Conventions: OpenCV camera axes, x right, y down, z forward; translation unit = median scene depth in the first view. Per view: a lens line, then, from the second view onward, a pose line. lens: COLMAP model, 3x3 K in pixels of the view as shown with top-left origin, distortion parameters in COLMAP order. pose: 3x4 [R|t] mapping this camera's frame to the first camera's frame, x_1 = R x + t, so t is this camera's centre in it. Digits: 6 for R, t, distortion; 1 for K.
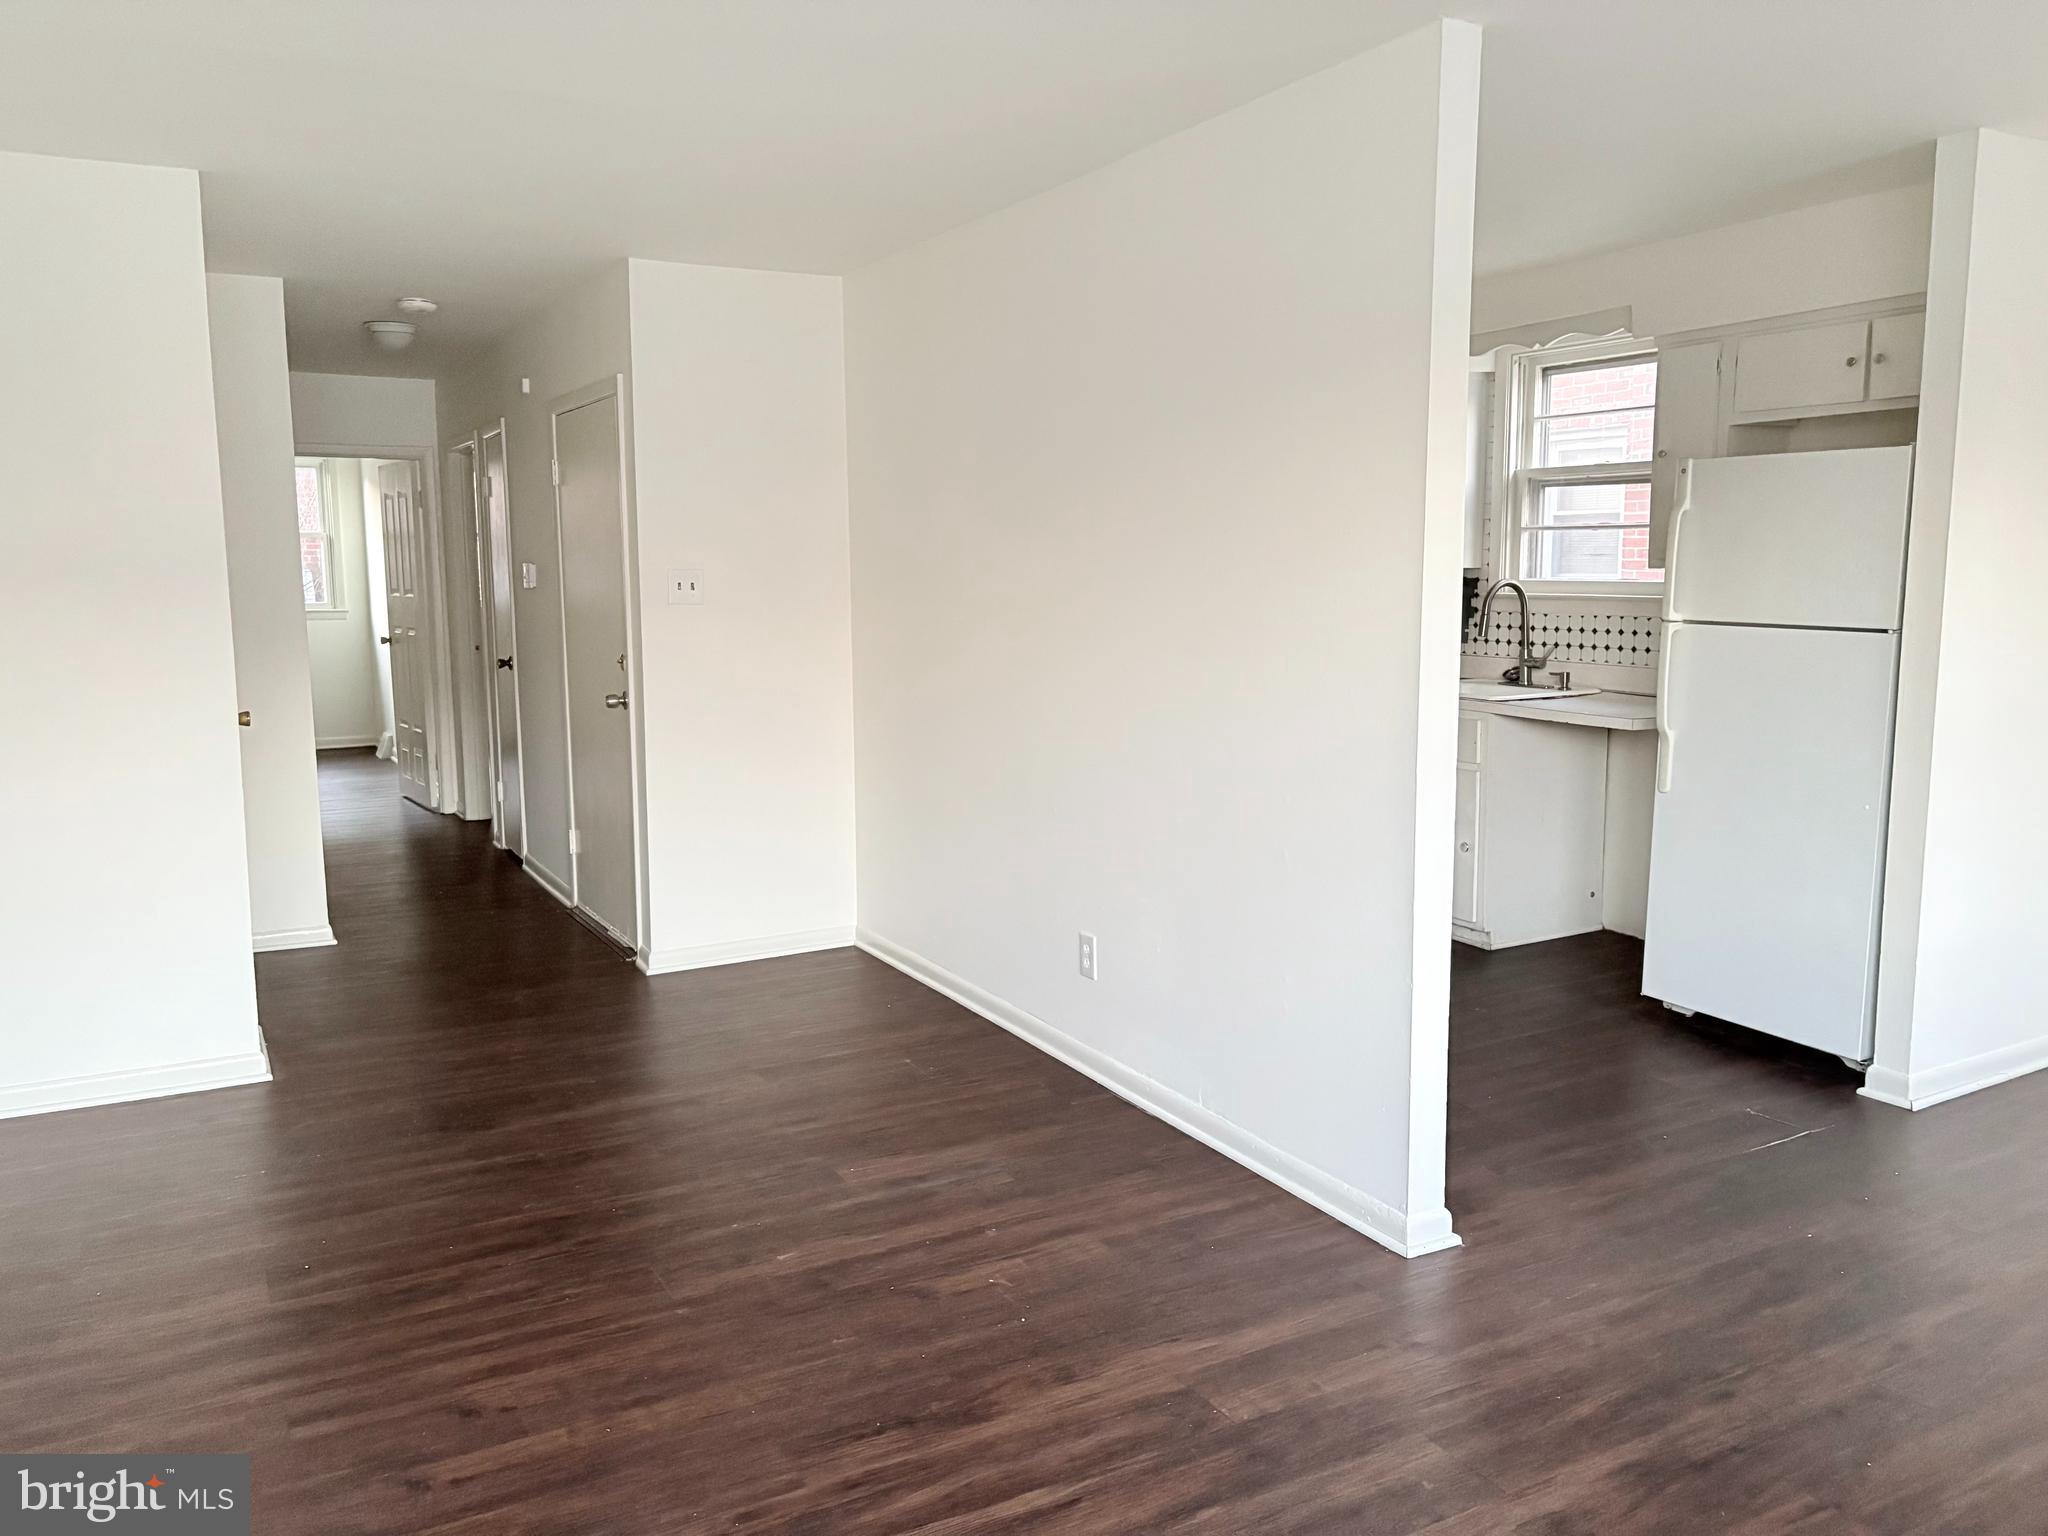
lens RADIAL K [[1553.9, 0, 1021.9], [0, 1553.9, 772.9], [0, 0, 1]] dist [0.038341, -0.039926]
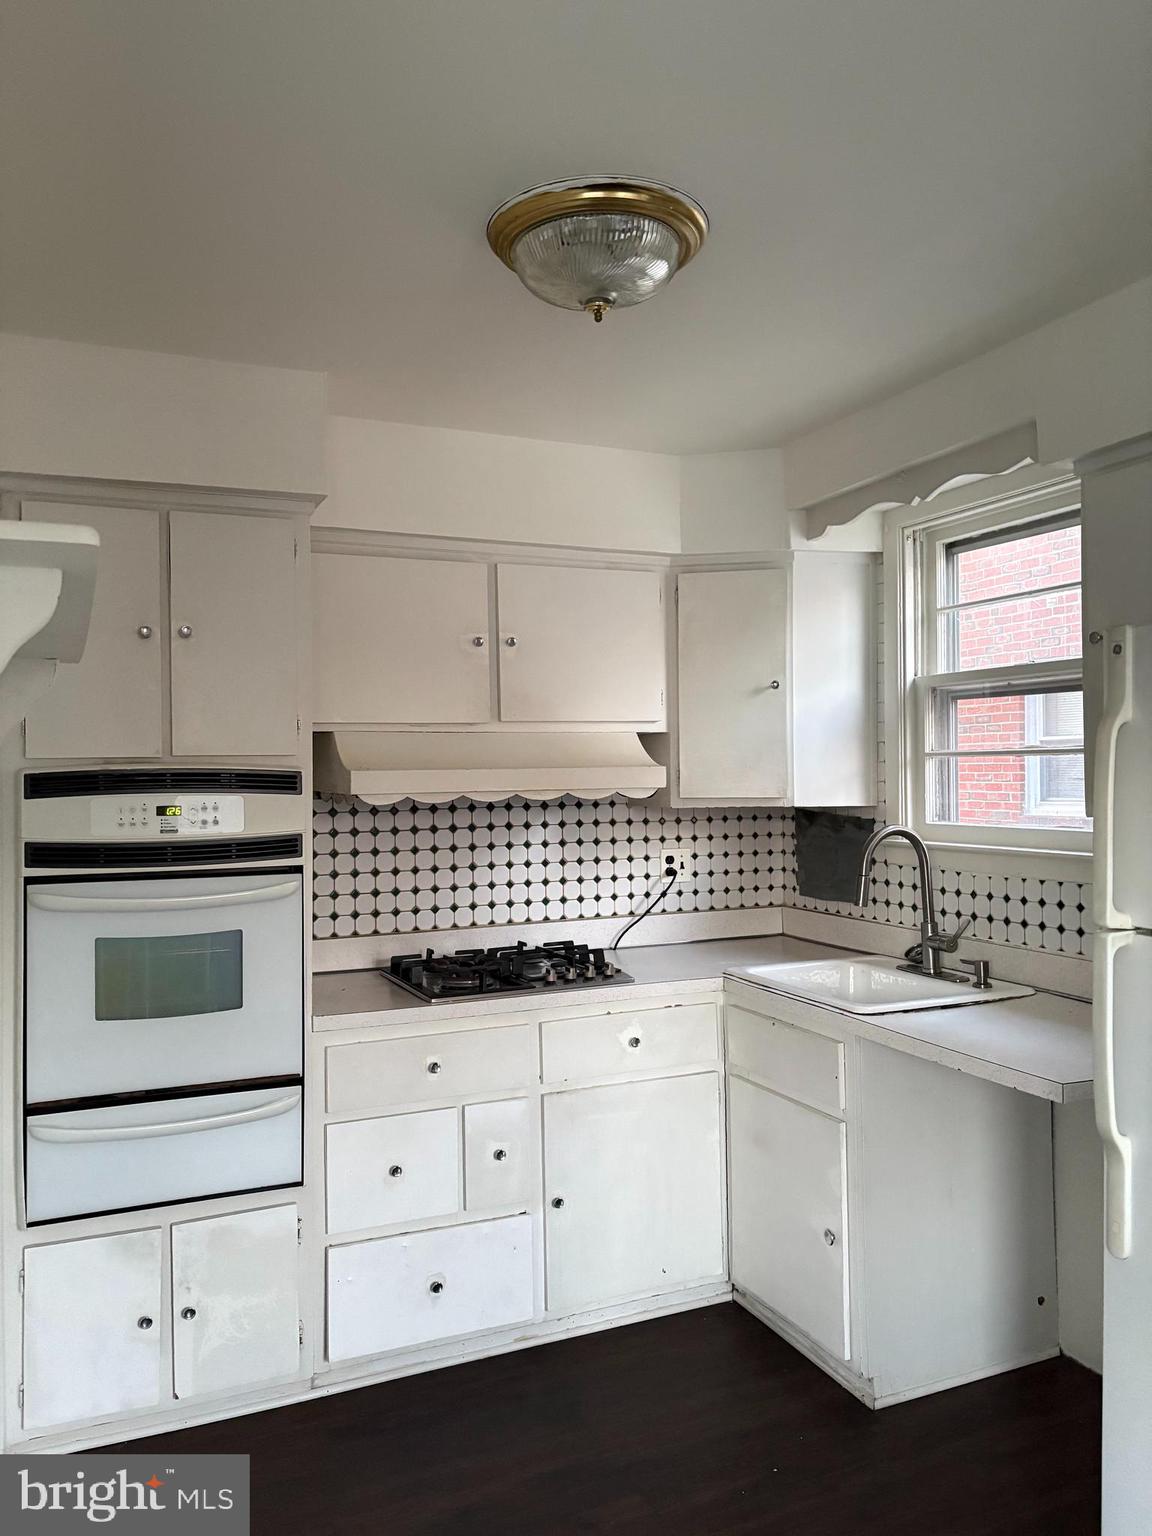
lens RADIAL K [[1165.4, 0, 581.4], [0, 1165.4, 771.8], [0, 0, 1]] dist [0.038341, -0.039926]
pose [[0.996922, -0.000732, -0.078397, 0.204437], [-0.010181, 0.990281, -0.138711, -0.070796], [0.077737, 0.139082, 0.987225, 0.447979]]
